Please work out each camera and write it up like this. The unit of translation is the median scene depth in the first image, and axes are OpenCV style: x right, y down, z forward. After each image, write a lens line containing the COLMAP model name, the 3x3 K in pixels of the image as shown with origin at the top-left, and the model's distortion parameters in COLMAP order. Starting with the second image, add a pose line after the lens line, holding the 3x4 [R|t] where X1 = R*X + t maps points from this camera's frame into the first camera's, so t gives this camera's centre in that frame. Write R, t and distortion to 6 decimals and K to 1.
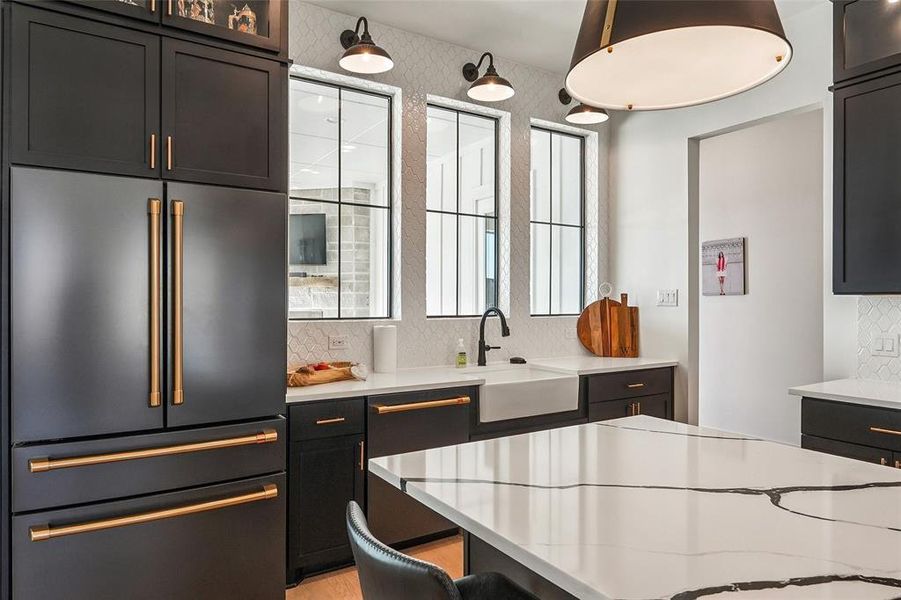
lens RADIAL K [[570.7, 0, 450.0], [0, 570.7, 303.8], [0, 0, 1]] dist [-0.007455, 0.006213]
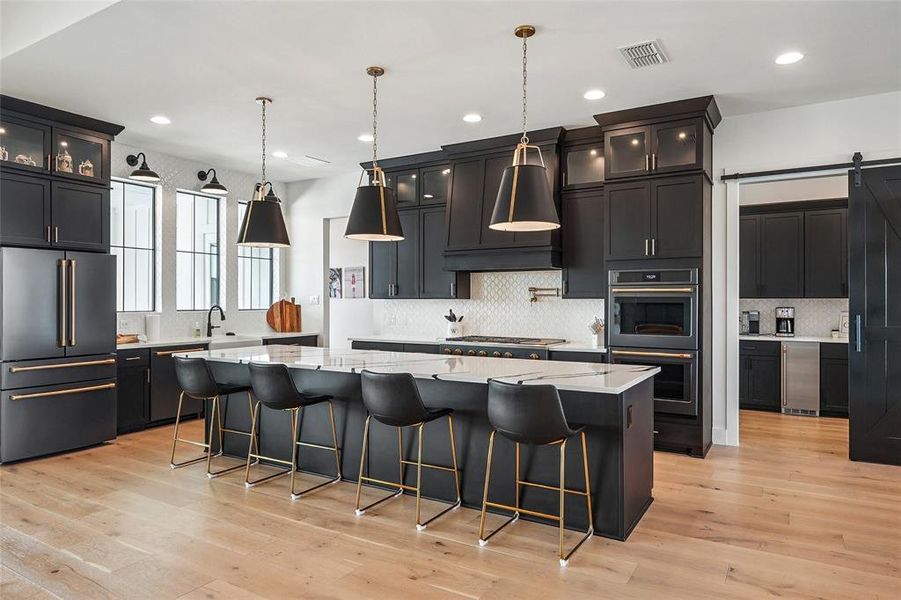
lens RADIAL K [[570.7, 0, 458.8], [0, 570.7, 299.0], [0, 0, 1]] dist [-0.007455, 0.006213]
pose [[0.887586, 0.001172, 0.460640, -0.067982], [0.002384, 0.999972, -0.007137, 0.001211], [-0.460635, 0.007432, 0.887558, -0.884520]]
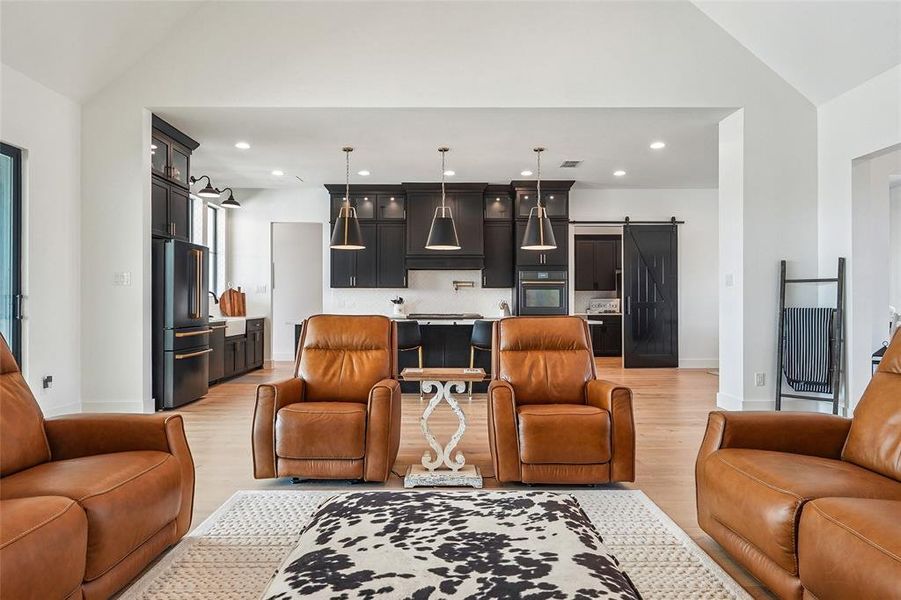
lens RADIAL K [[570.7, 0, 467.9], [0, 570.7, 297.7], [0, 0, 1]] dist [-0.007455, 0.006213]
pose [[0.497201, 0.004260, 0.867625, -1.144096], [0.004984, 0.999957, -0.007767, 0.044820], [-0.867621, 0.008186, 0.497159, -0.827830]]
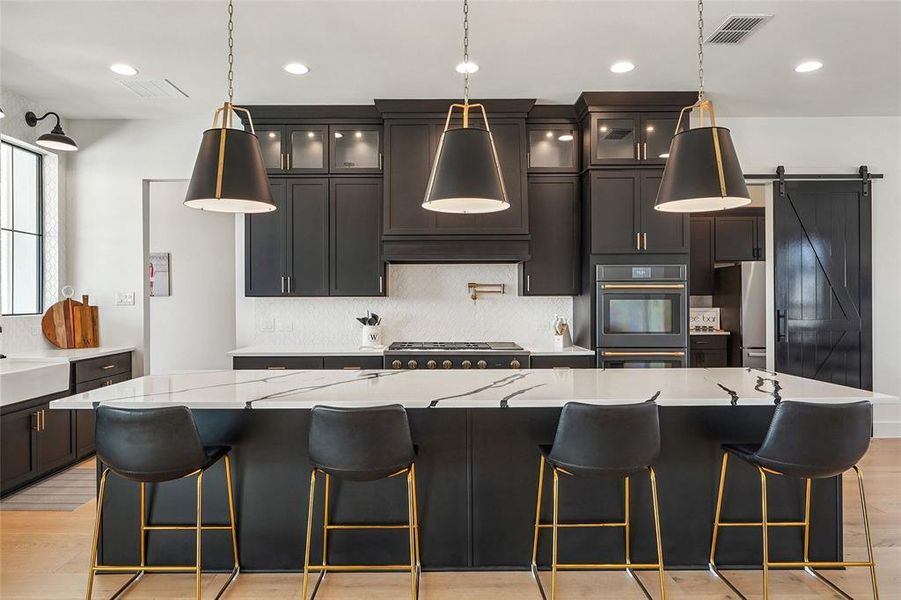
lens RADIAL K [[615.9, 0, 440.1], [0, 615.9, 301.7], [0, 0, 1]] dist [-0.018670, 0.013191]
pose [[0.523905, -0.005723, 0.851757, -0.406557], [0.007723, 0.999968, 0.001968, -0.000771], [-0.851741, 0.005547, 0.523933, -0.315347]]
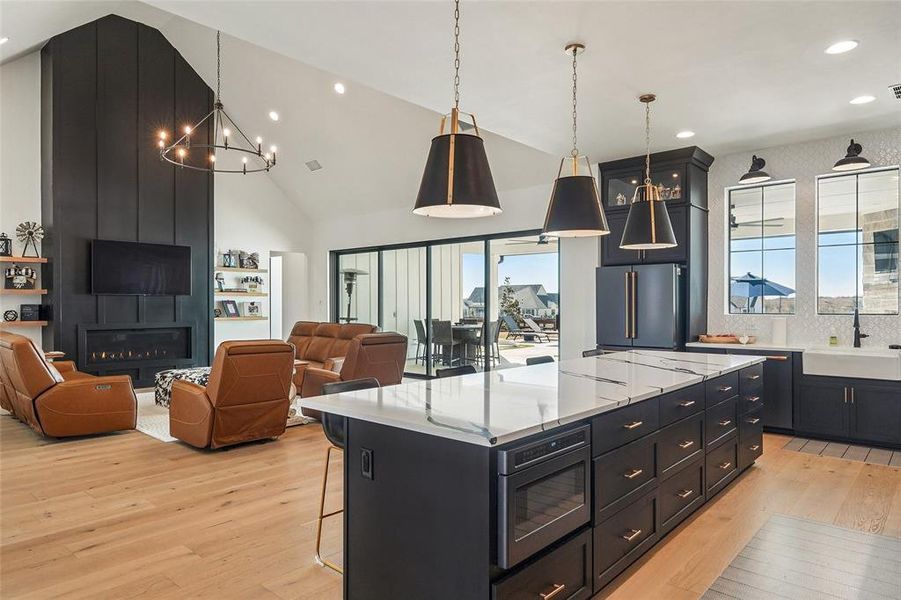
lens RADIAL K [[570.7, 0, 452.3], [0, 570.7, 304.0], [0, 0, 1]] dist [-0.007455, 0.006213]
pose [[0.273958, -0.002376, -0.961739, 1.047018], [-0.001955, 0.999994, -0.003027, 0.001854], [0.961740, 0.002710, 0.273952, -0.368719]]
